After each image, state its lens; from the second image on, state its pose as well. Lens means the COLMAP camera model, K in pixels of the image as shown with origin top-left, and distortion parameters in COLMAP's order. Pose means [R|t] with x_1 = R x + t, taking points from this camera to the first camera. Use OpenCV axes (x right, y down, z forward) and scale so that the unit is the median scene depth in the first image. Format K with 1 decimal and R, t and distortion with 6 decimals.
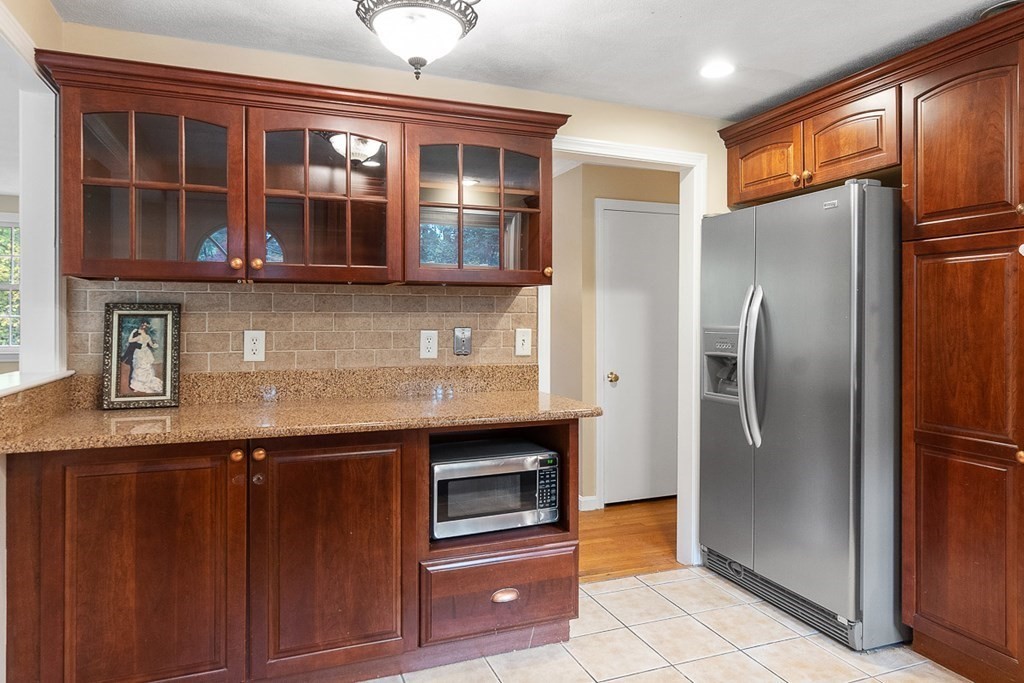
lens RADIAL K [[643.7, 0, 512.3], [0, 643.7, 319.6], [0, 0, 1]] dist [0.000415, -0.000811]
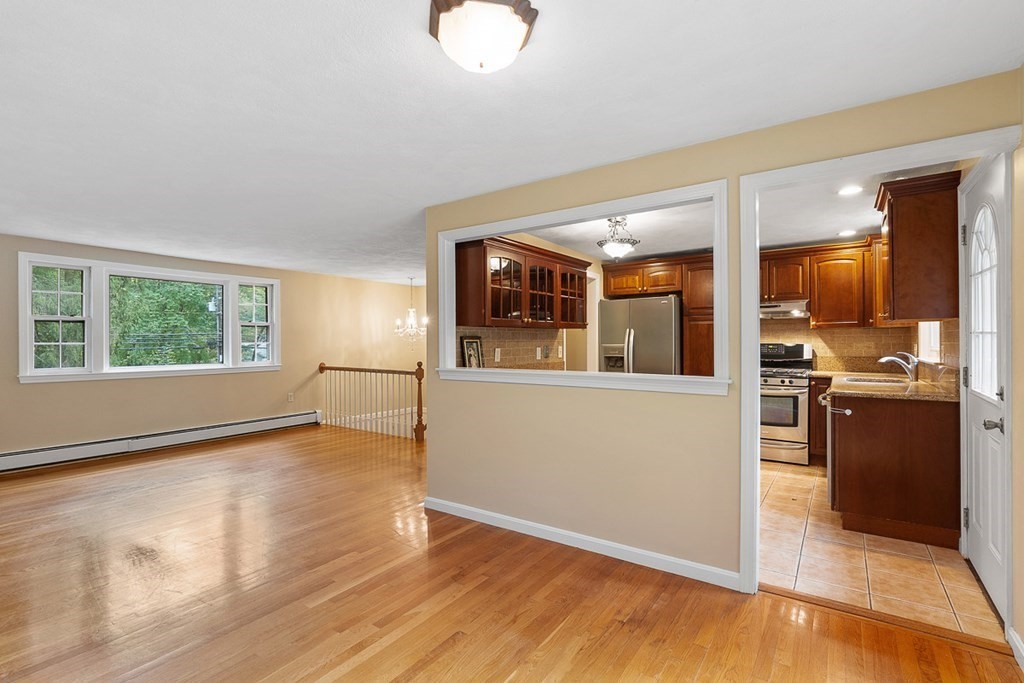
lens RADIAL K [[481.6, 0, 512.0], [0, 481.6, 341.5], [0, 0, 1]] dist [-0.001171, 0.000051]
pose [[0.830445, -0.006678, 0.557061, -1.310021], [0.007838, 0.999969, 0.000302, -0.006528], [-0.557046, 0.004115, 0.830472, -0.436542]]
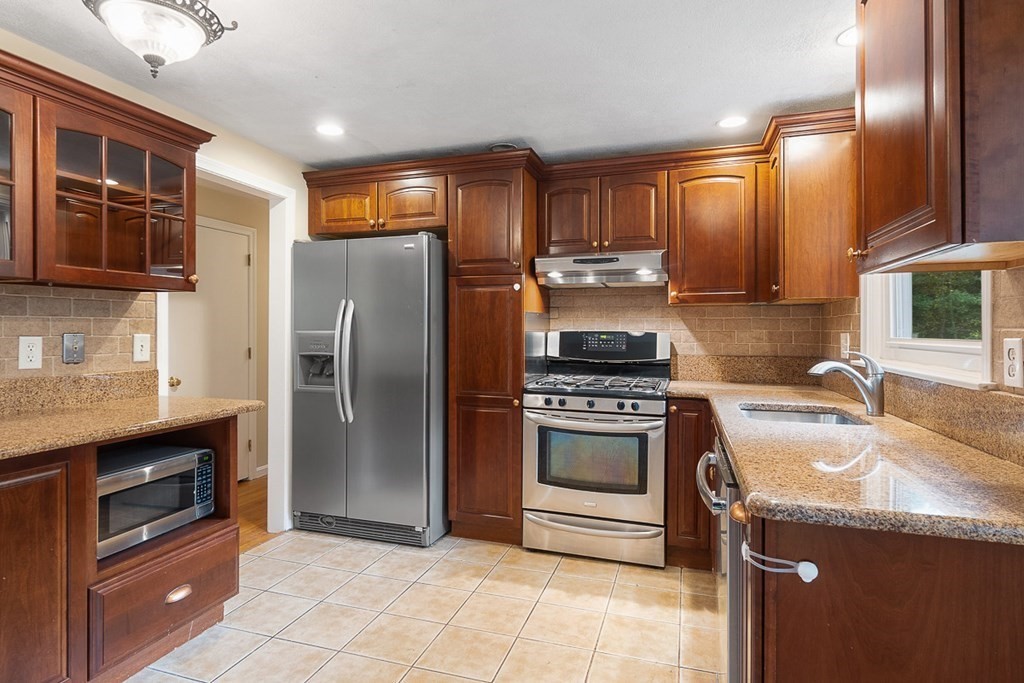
lens RADIAL K [[552.4, 0, 507.8], [0, 552.4, 329.7], [0, 0, 1]] dist [0.001795, -0.000847]
pose [[0.635712, -0.001009, 0.771926, -0.328069], [-0.000767, 0.999998, 0.001938, 0.006297], [-0.771926, -0.001824, 0.635710, 0.035096]]
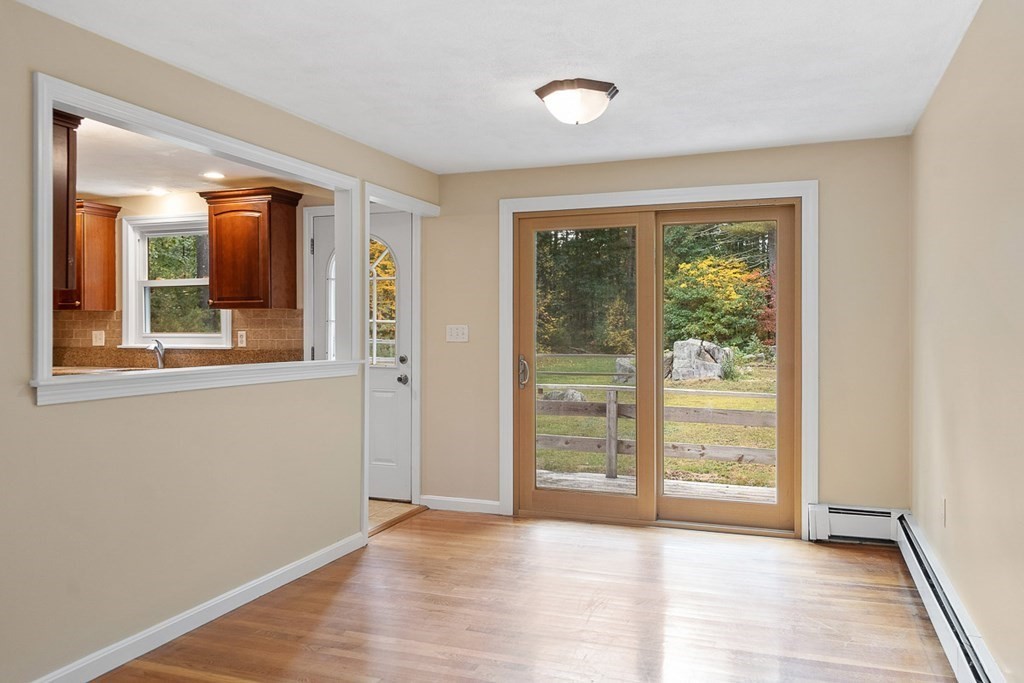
lens RADIAL K [[783.1, 0, 509.3], [0, 783.1, 334.3], [0, 0, 1]] dist [-0.004376, -0.000692]
pose [[-0.743765, -0.007964, 0.668393, -1.839852], [-0.002460, 0.999955, 0.009178, -0.000525], [-0.668436, 0.005182, -0.743751, 1.244559]]
